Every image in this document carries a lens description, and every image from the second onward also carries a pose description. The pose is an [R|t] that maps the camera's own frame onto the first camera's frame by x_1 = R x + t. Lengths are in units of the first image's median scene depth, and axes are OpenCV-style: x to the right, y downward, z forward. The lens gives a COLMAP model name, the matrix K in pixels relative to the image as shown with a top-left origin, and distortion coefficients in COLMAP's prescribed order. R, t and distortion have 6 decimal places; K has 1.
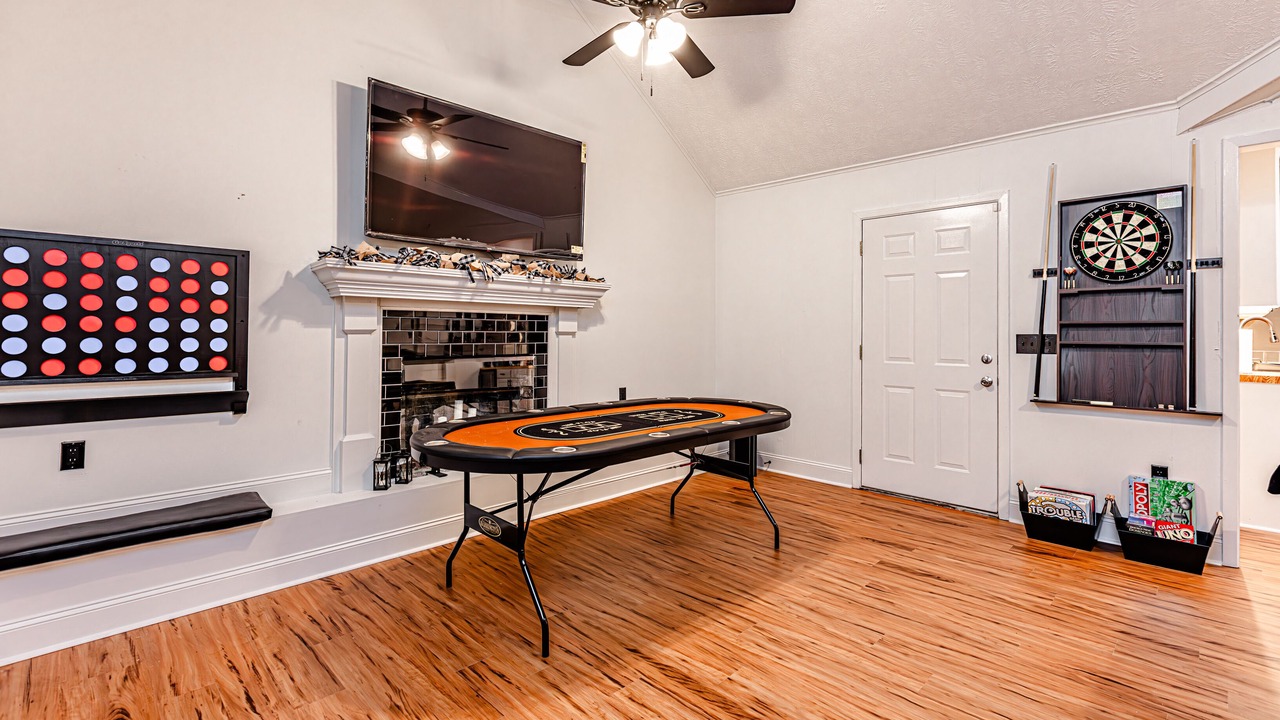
lens RADIAL K [[569.9, 0, 637.7], [0, 569.9, 332.3], [0, 0, 1]] dist [-0.002177, -0.000231]
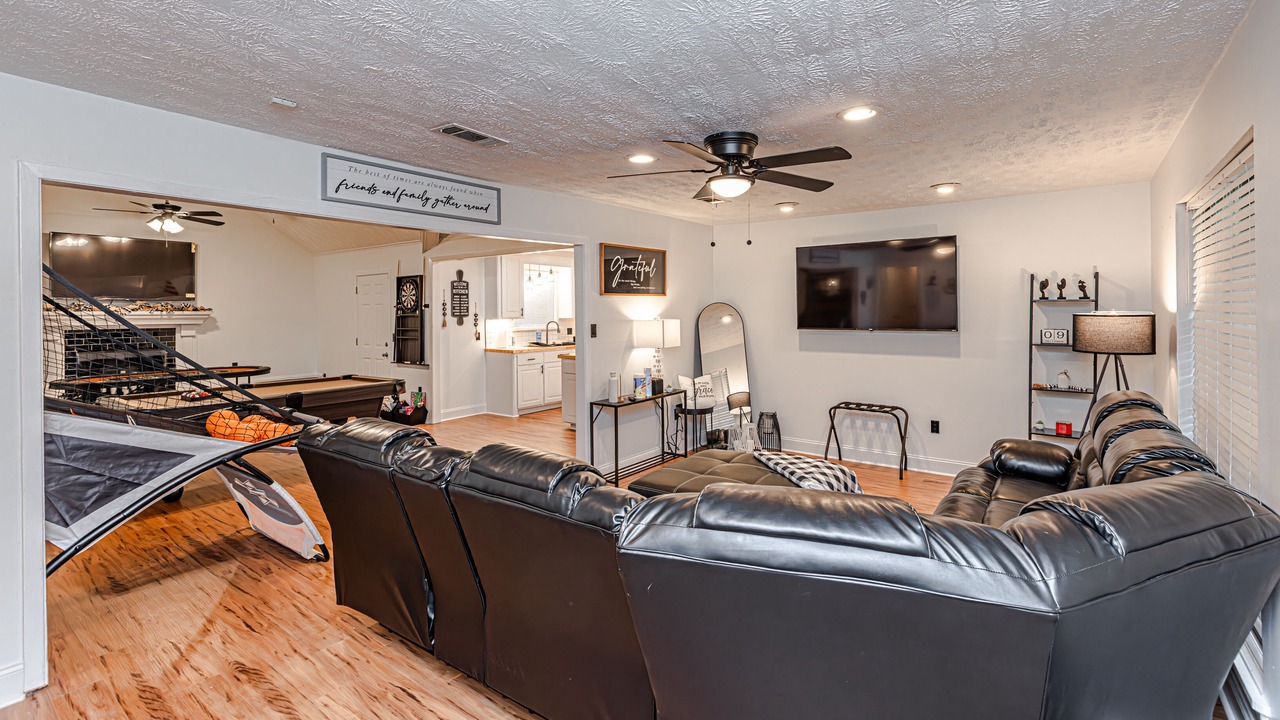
lens RADIAL K [[588.1, 0, 642.4], [0, 588.1, 311.6], [0, 0, 1]] dist [0.002274, 0.000443]
pose [[0.988961, -0.015377, 0.147373, 1.220256], [0.016003, 0.999867, -0.003063, -0.056110], [-0.147306, 0.005388, 0.989076, -1.366699]]
